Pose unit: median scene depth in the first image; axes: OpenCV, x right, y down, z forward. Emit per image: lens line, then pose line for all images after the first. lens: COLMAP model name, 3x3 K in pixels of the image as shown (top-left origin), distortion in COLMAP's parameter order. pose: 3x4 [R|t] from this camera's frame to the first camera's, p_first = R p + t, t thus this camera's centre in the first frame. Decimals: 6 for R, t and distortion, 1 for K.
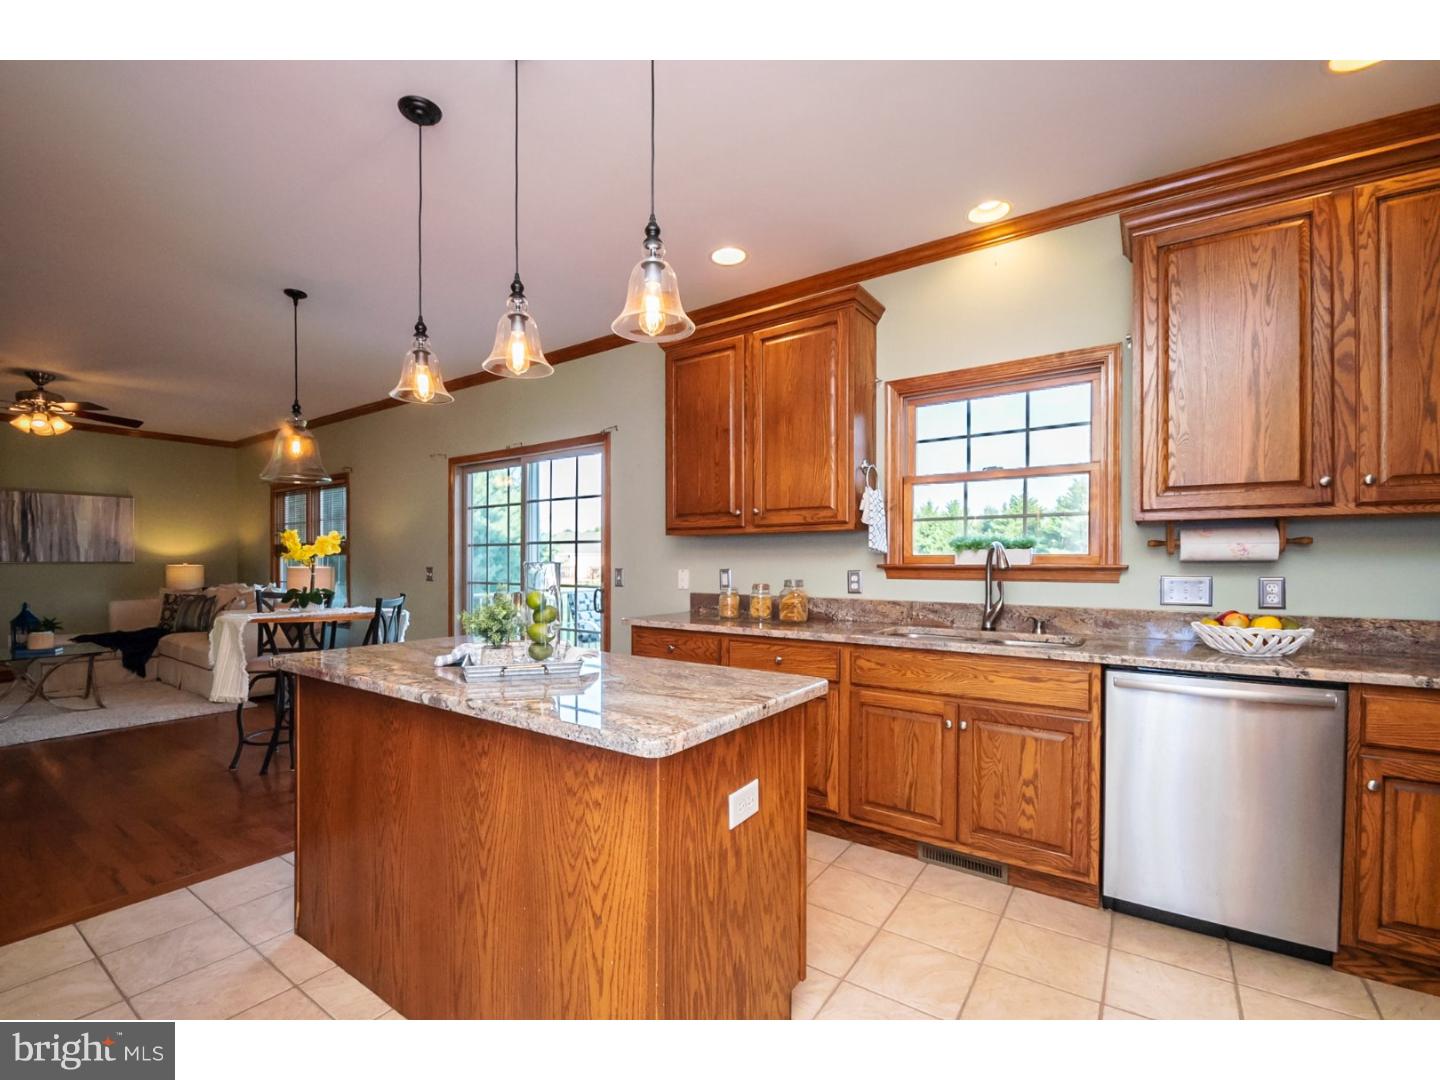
lens RADIAL K [[632.1, 0, 707.5], [0, 632.1, 569.7], [0, 0, 1]] dist [0.000594, -0.010615]
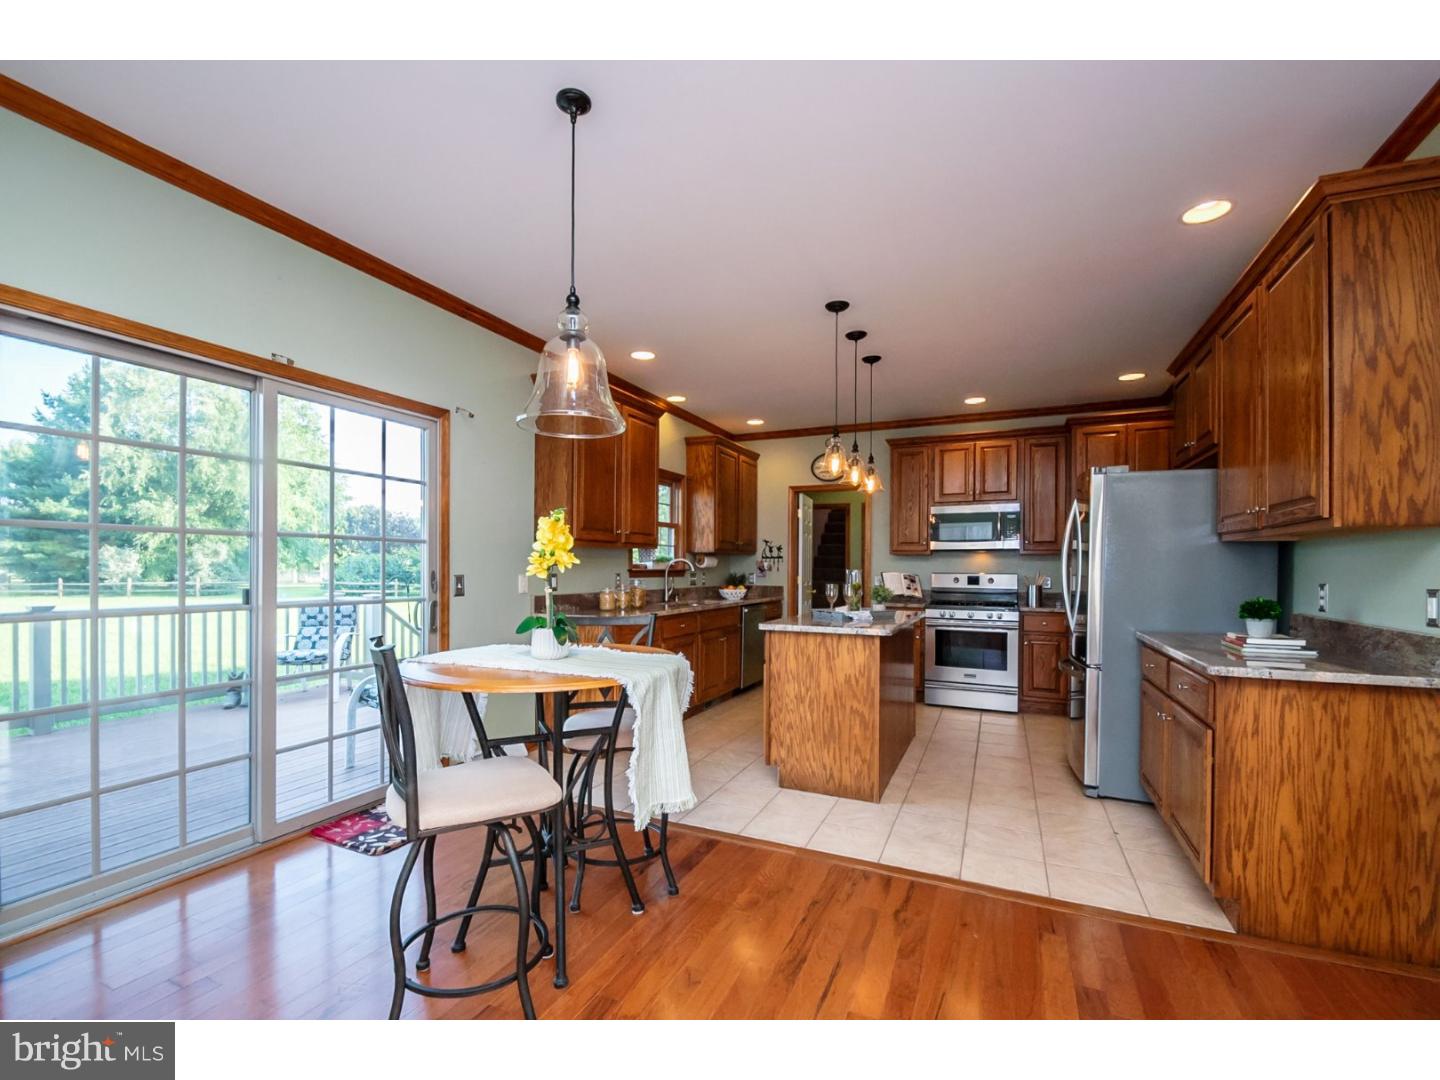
lens RADIAL K [[632.1, 0, 707.5], [0, 632.1, 569.7], [0, 0, 1]] dist [0.000594, -0.010615]
pose [[-0.182227, -0.011023, 0.983195, -0.641279], [-0.004755, 0.999935, 0.010330, -0.011876], [-0.983245, -0.002793, -0.182267, 0.503210]]
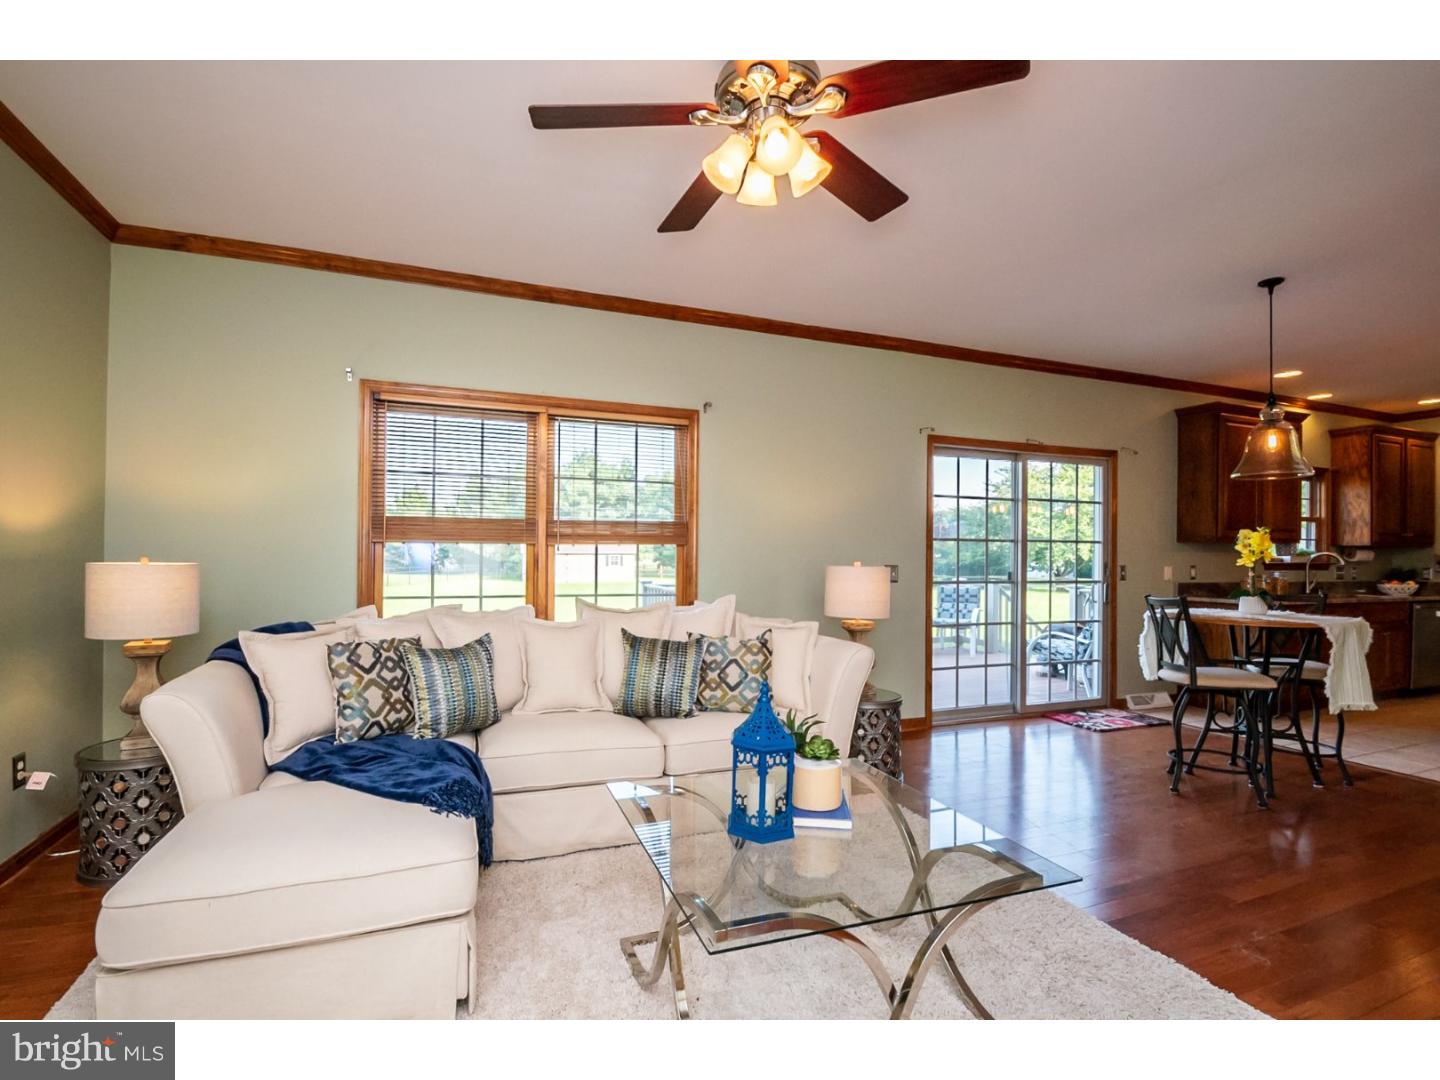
lens RADIAL K [[623.4, 0, 720.9], [0, 623.4, 552.5], [0, 0, 1]] dist [0.000264, -0.009872]
pose [[0.566386, 0.002522, 0.824136, -0.957897], [-0.003768, 0.999993, -0.000471, -0.014033], [-0.824131, -0.002839, 0.566392, 0.585730]]
